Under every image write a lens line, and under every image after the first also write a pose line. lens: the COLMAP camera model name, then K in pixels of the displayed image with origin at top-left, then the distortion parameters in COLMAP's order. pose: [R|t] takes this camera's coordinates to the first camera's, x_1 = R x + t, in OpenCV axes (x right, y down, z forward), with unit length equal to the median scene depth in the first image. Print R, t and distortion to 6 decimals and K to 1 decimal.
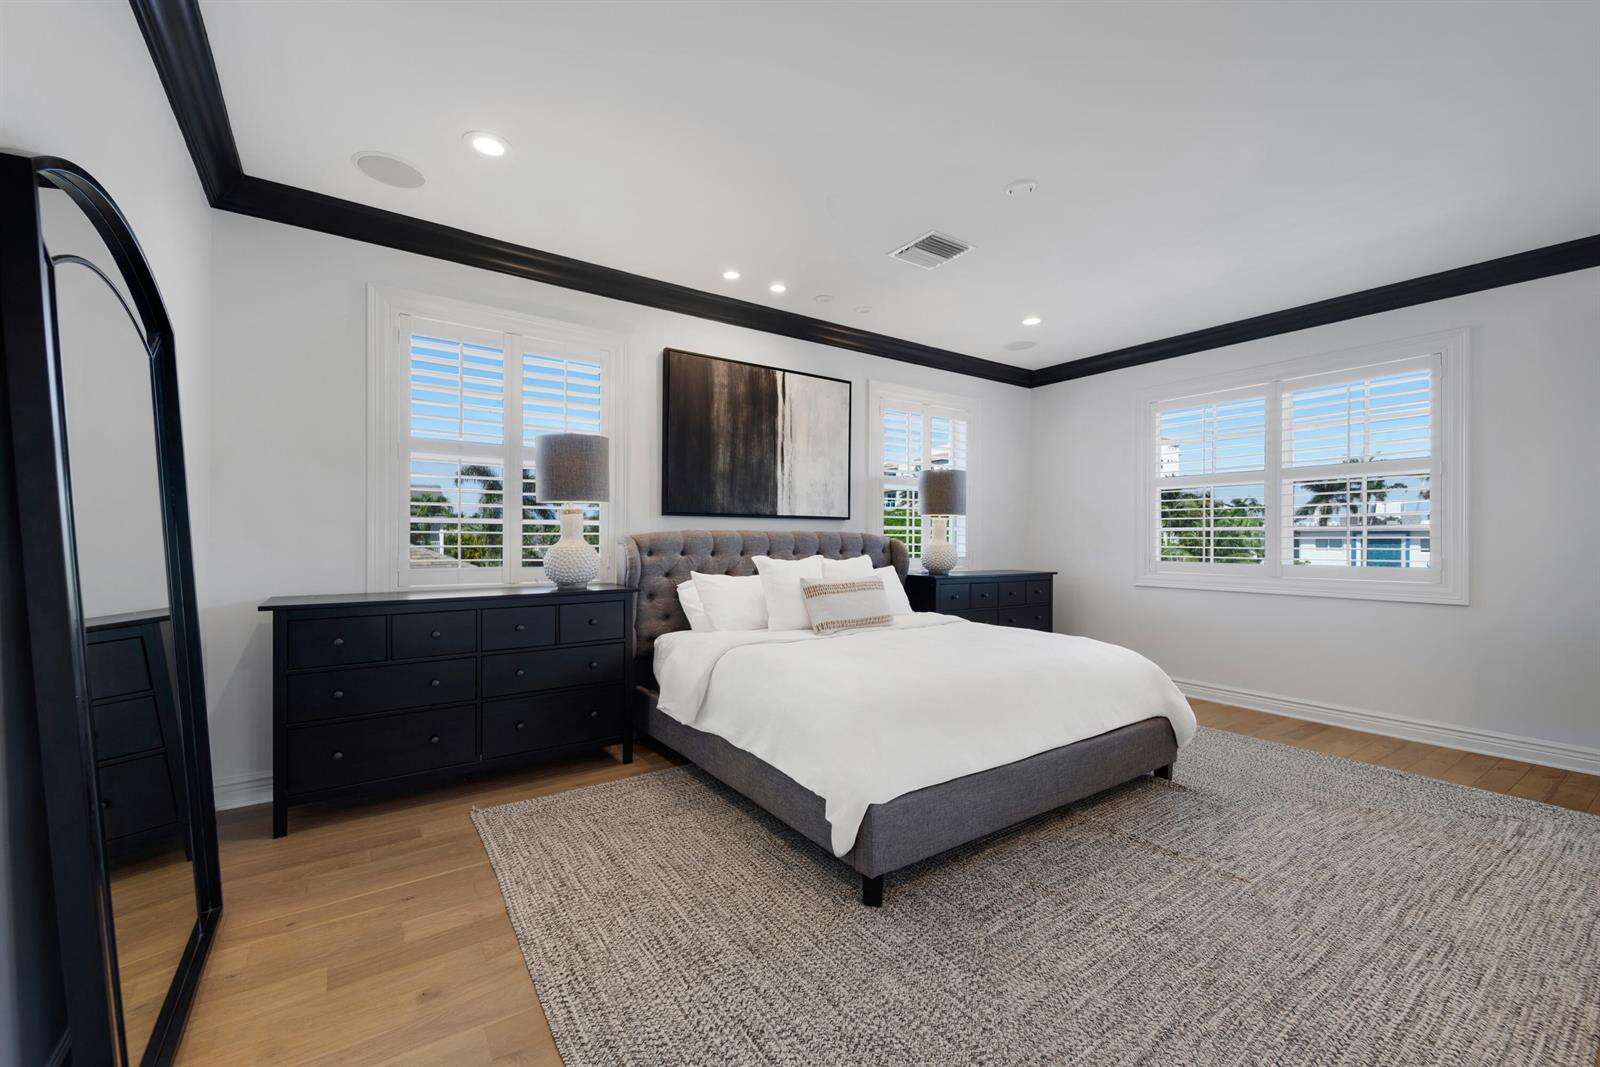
lens RADIAL K [[656.3, 0, 794.2], [0, 656.3, 522.8], [0, 0, 1]] dist [0.039609, -0.021798]
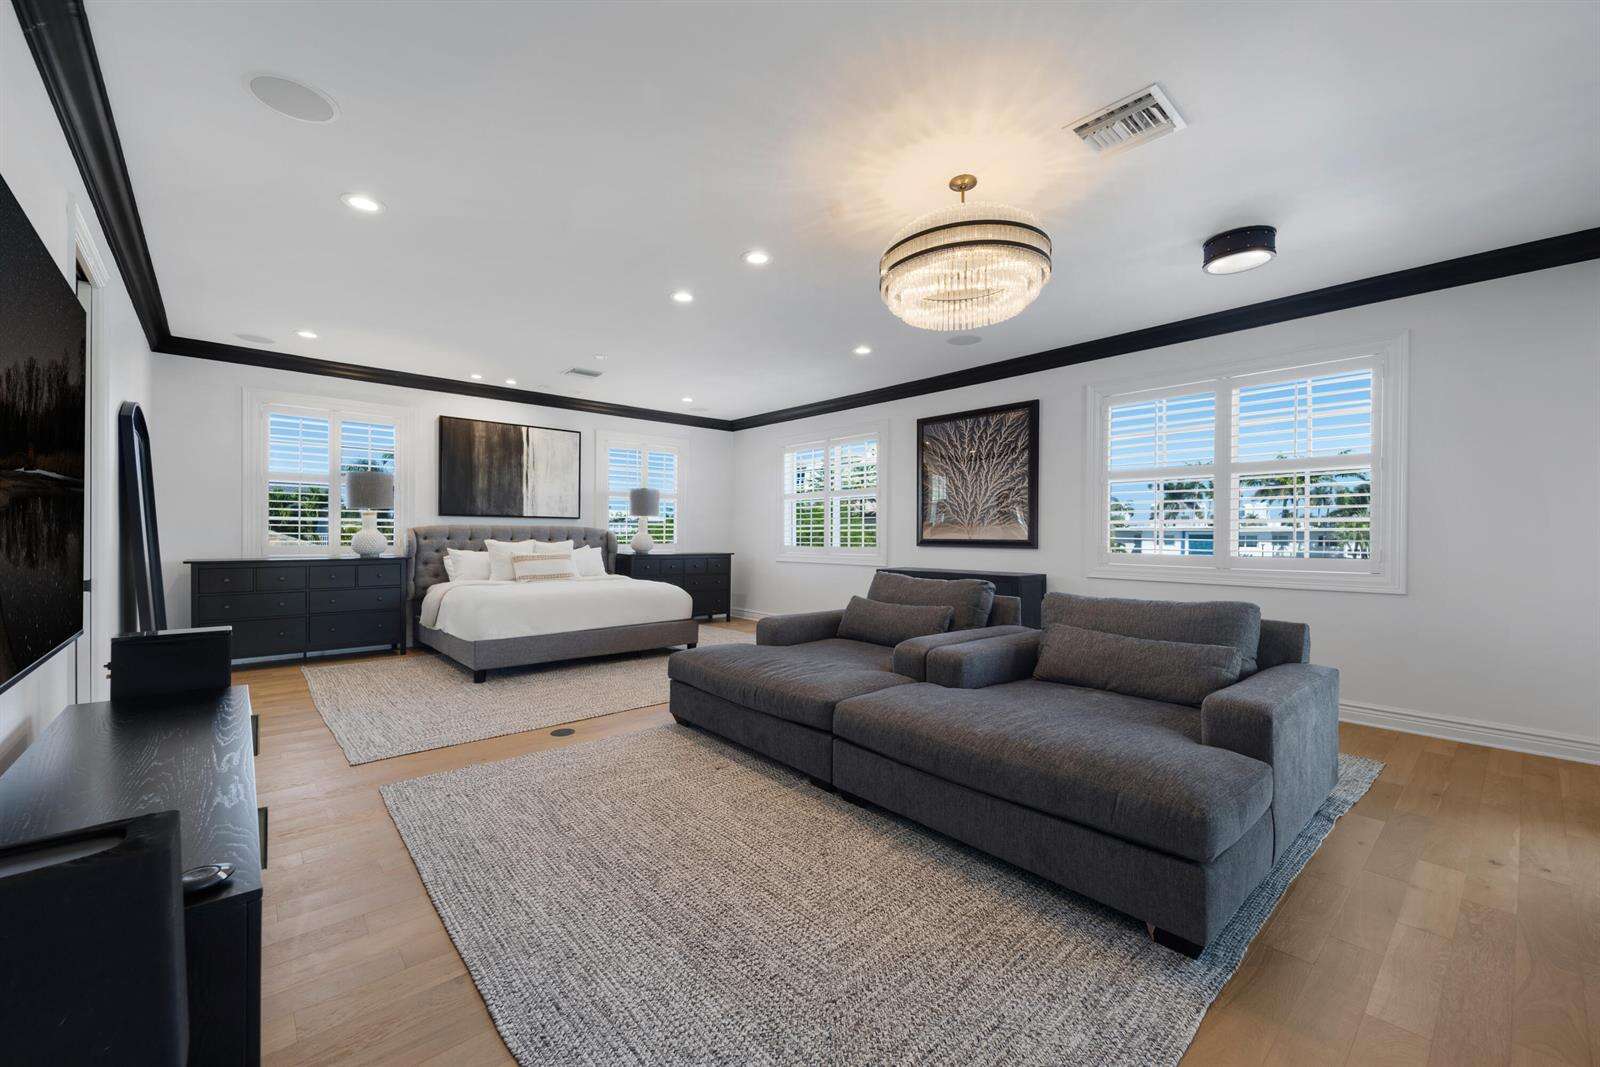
lens RADIAL K [[645.1, 0, 804.3], [0, 645.1, 532.5], [0, 0, 1]] dist [0.027517, -0.016286]
pose [[0.993424, 0.006296, 0.114321, 0.516719], [-0.009684, 0.999530, 0.029101, -0.024805], [-0.114084, -0.030017, 0.993018, -0.725052]]
